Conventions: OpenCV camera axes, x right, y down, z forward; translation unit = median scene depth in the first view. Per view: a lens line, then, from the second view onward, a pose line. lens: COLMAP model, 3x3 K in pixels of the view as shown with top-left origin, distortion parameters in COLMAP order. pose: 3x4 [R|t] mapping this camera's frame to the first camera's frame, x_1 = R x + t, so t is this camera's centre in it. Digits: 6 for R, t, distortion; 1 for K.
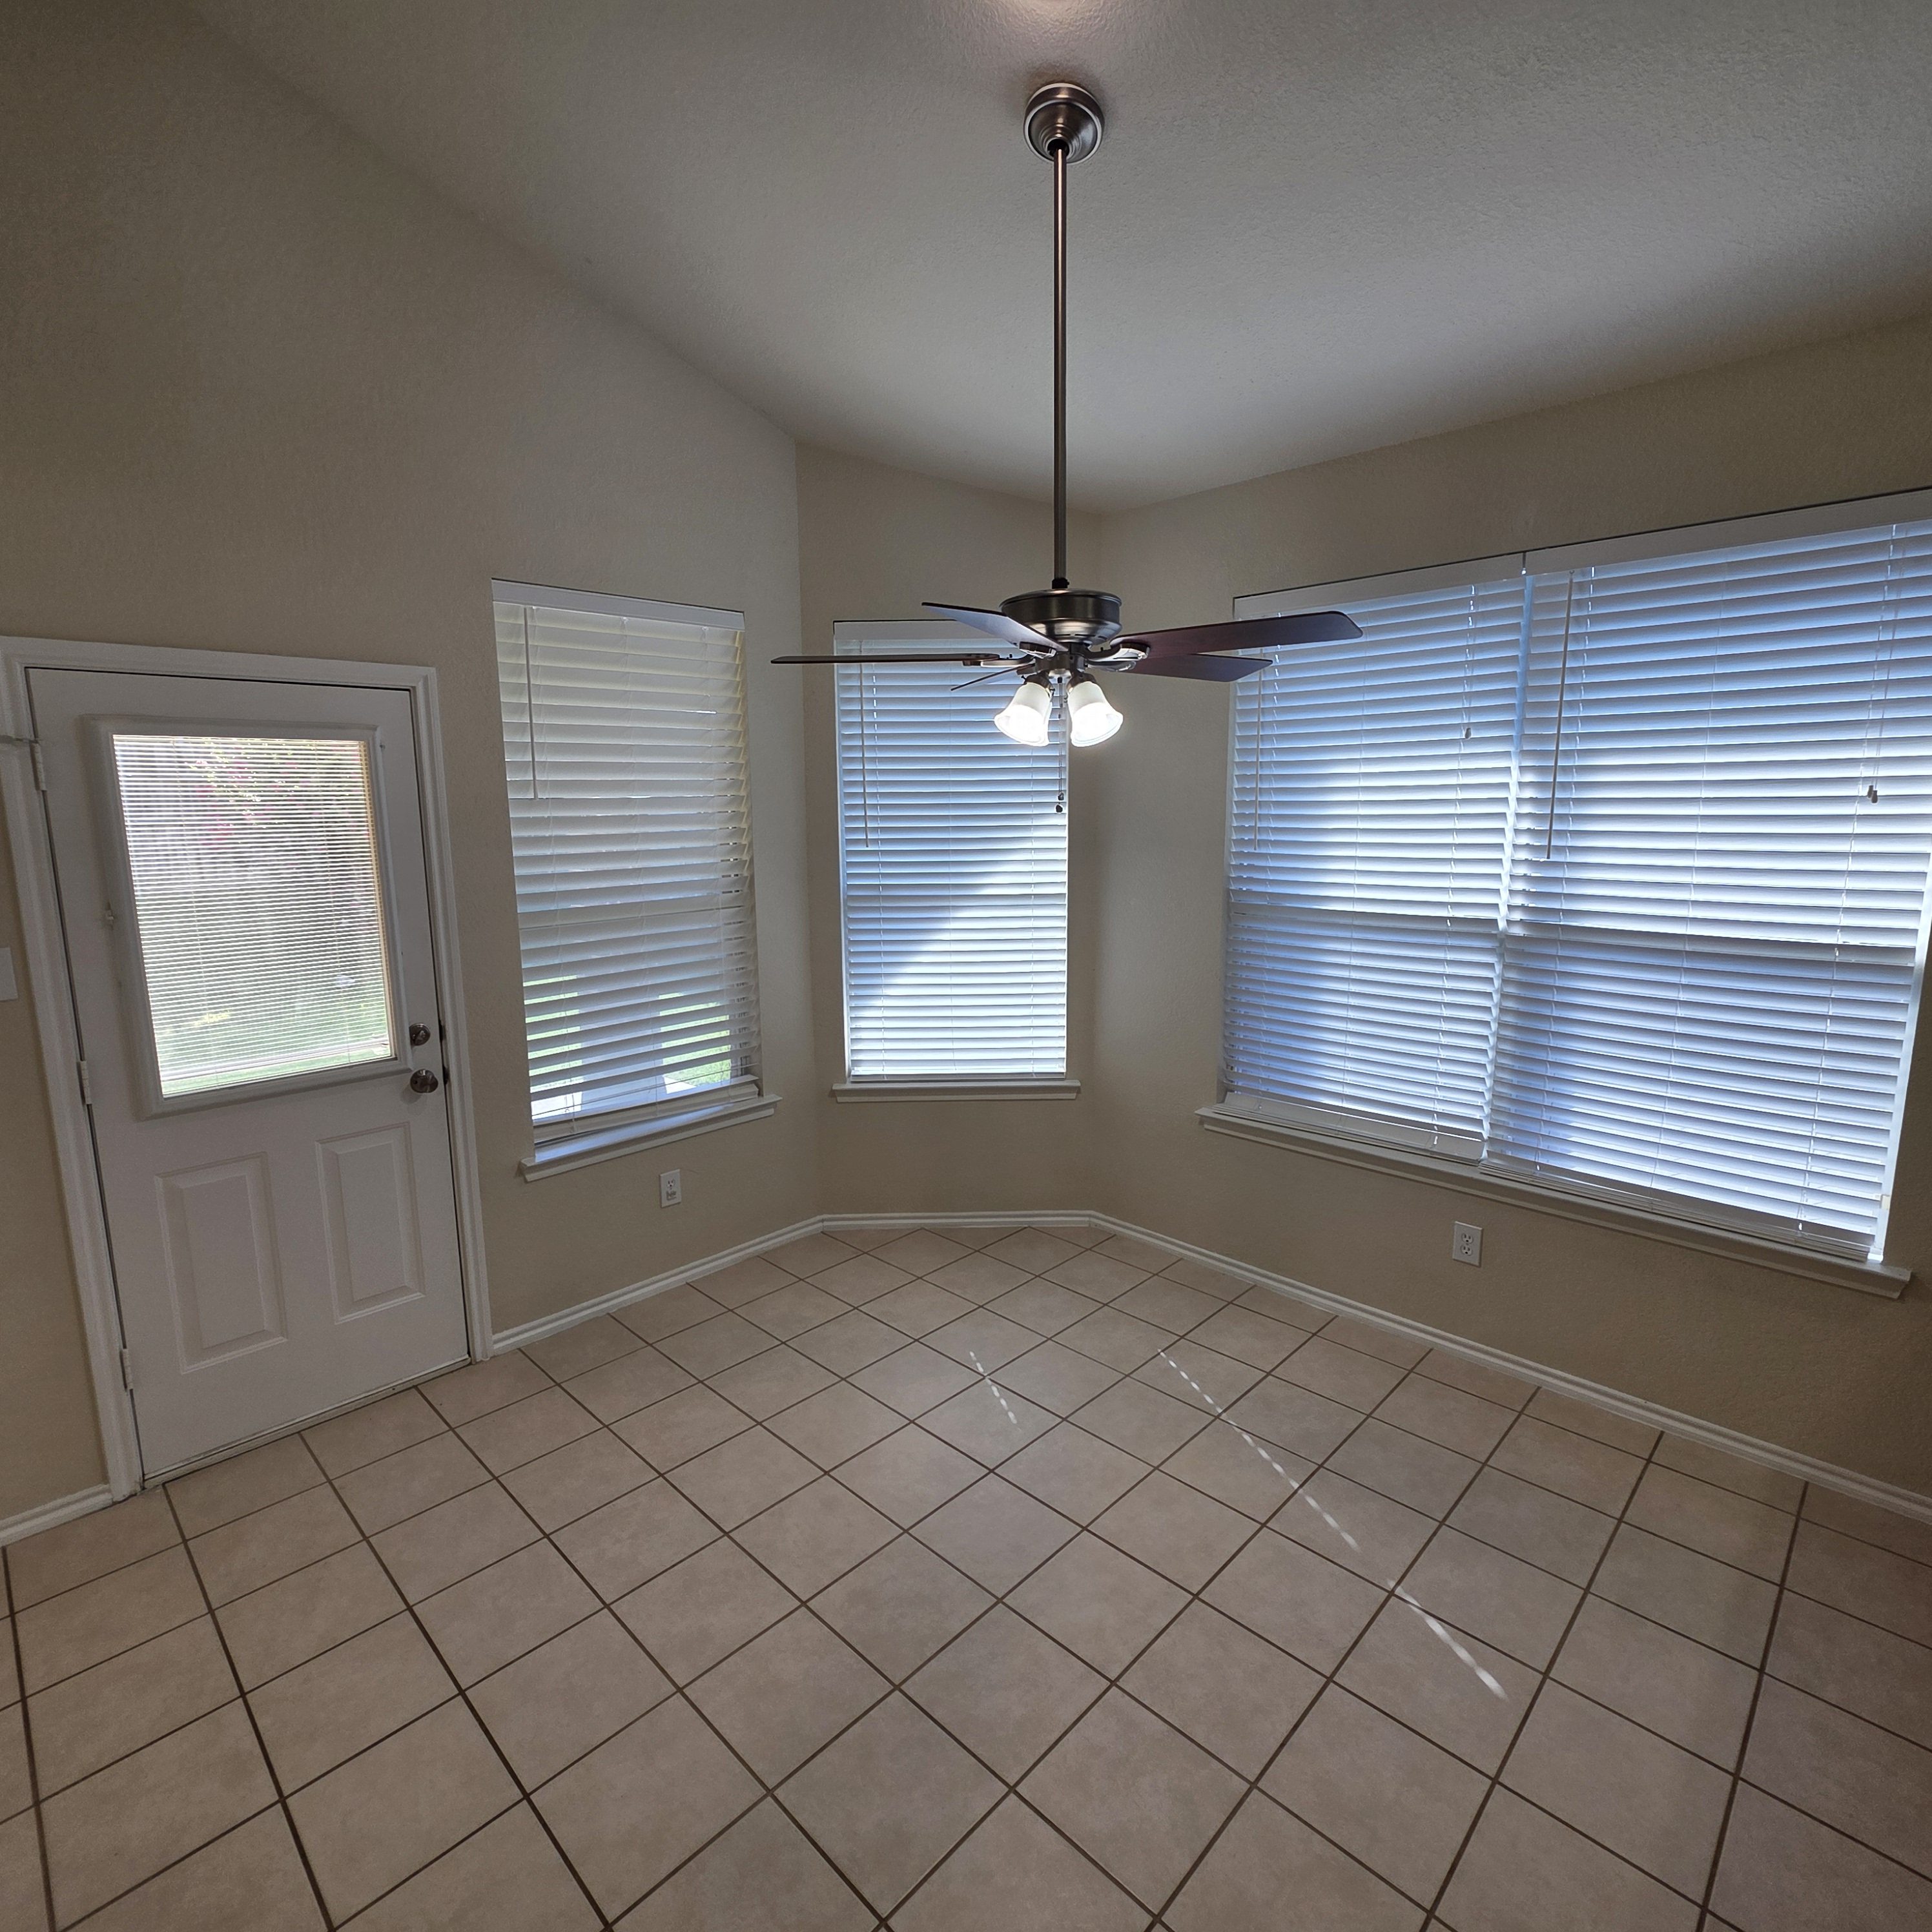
lens RADIAL K [[1026.3, 0, 956.7], [0, 1026.3, 960.2], [0, 0, 1]] dist [0.003370, -0.001278]
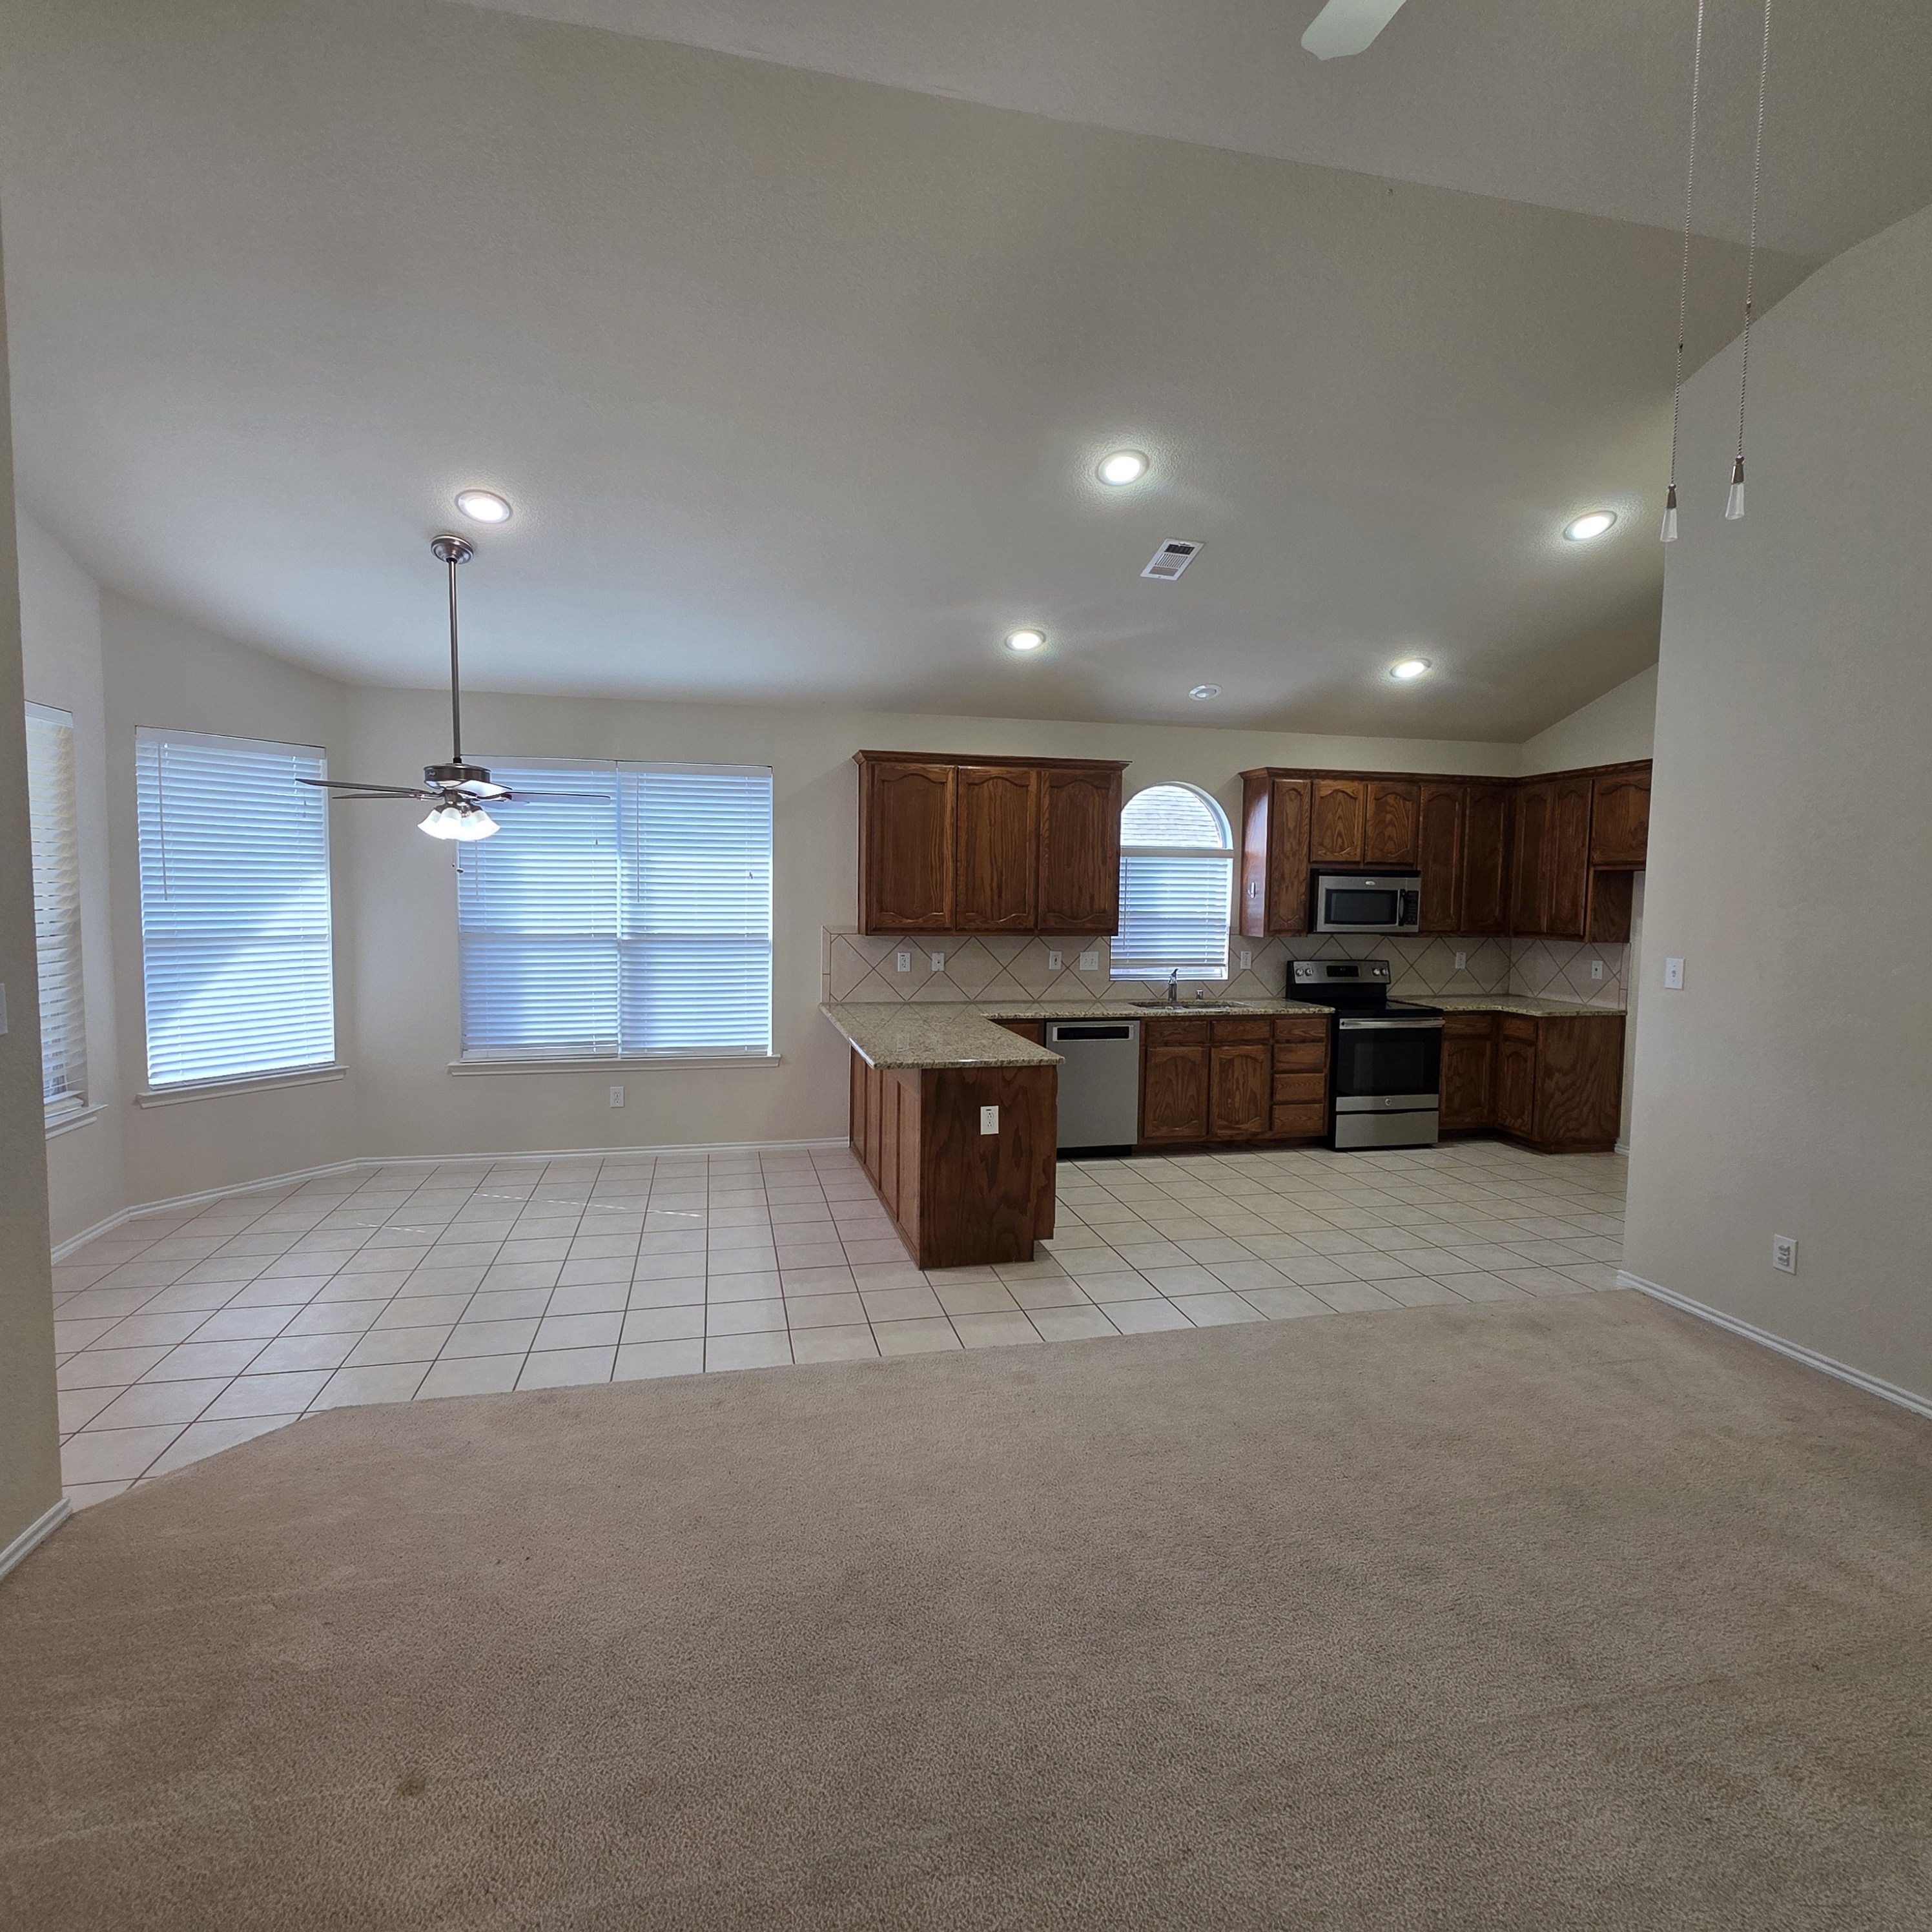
lens RADIAL K [[1026.3, 0, 951.8], [0, 1026.3, 960.0], [0, 0, 1]] dist [0.003370, -0.001278]
pose [[0.537908, -0.043177, 0.841897, -0.838779], [0.114867, 0.993127, -0.022459, 0.136671], [-0.835141, 0.108787, 0.539171, -0.655854]]
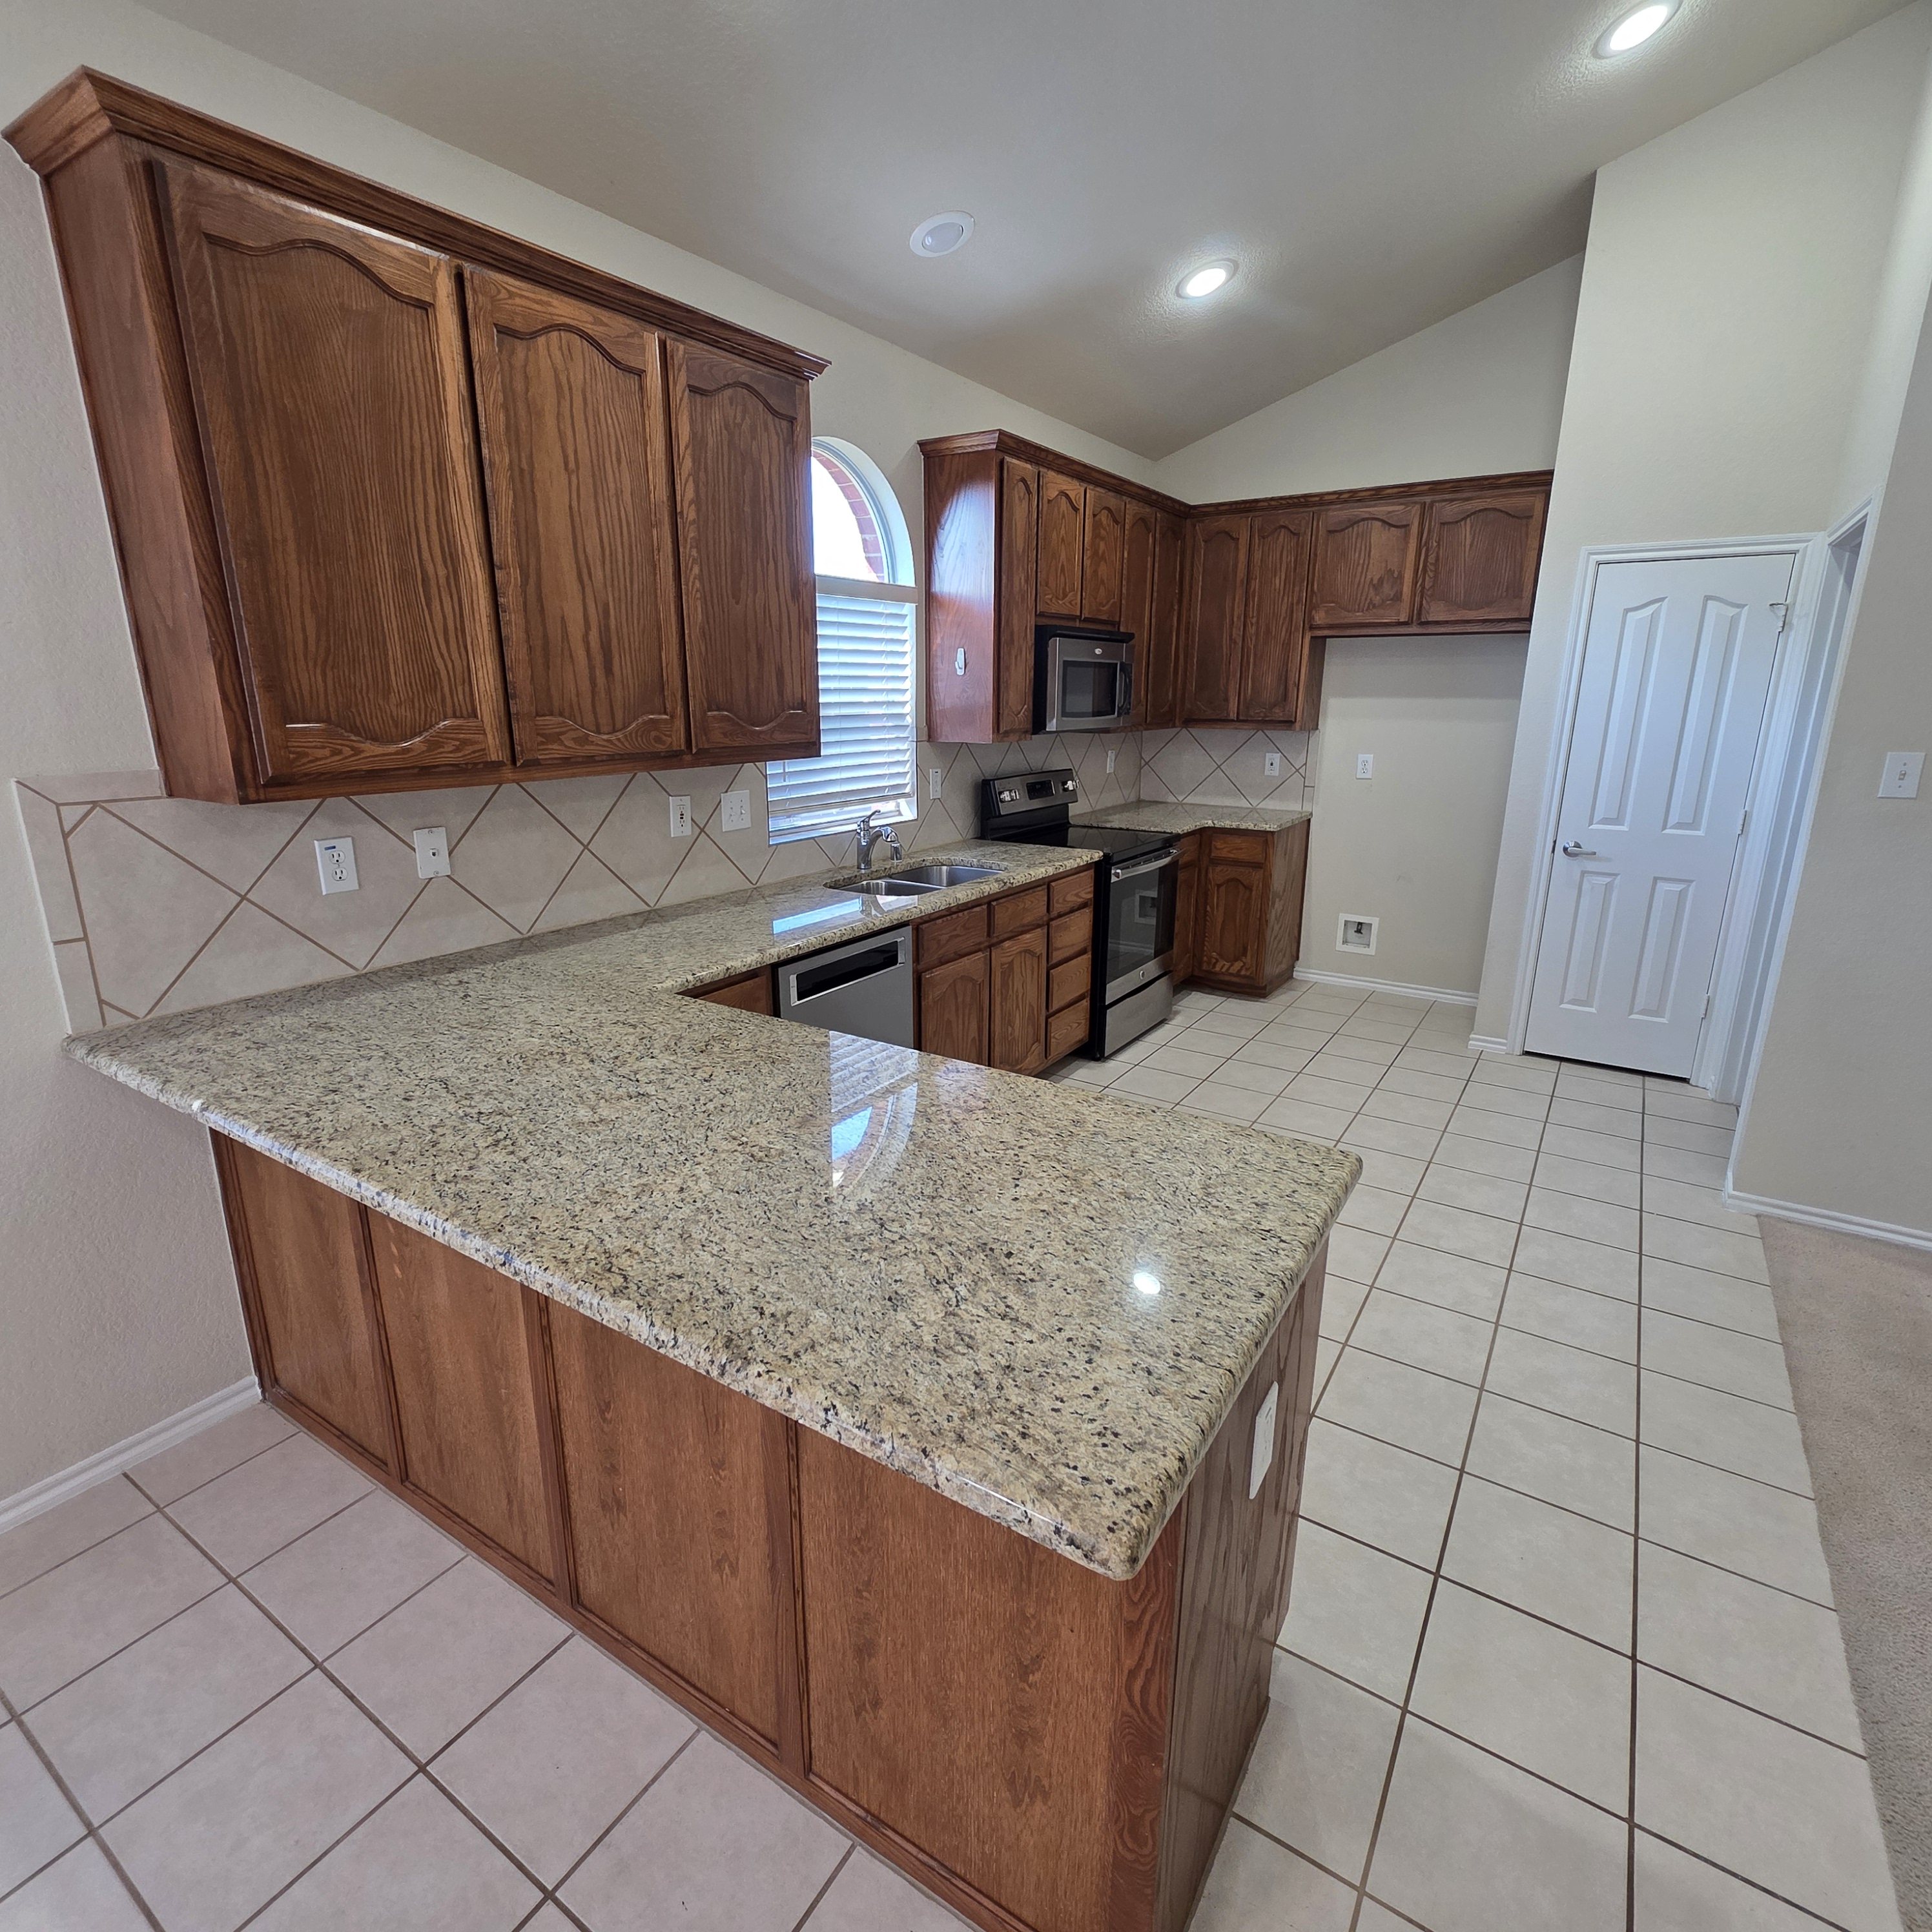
lens RADIAL K [[1026.3, 0, 960.6], [0, 1026.3, 961.8], [0, 0, 1]] dist [0.003370, -0.001278]
pose [[-0.197190, -0.246144, 0.948962, 0.089212], [0.153250, 0.948329, 0.277825, 0.007886], [-0.968313, 0.200213, -0.149280, 0.270000]]
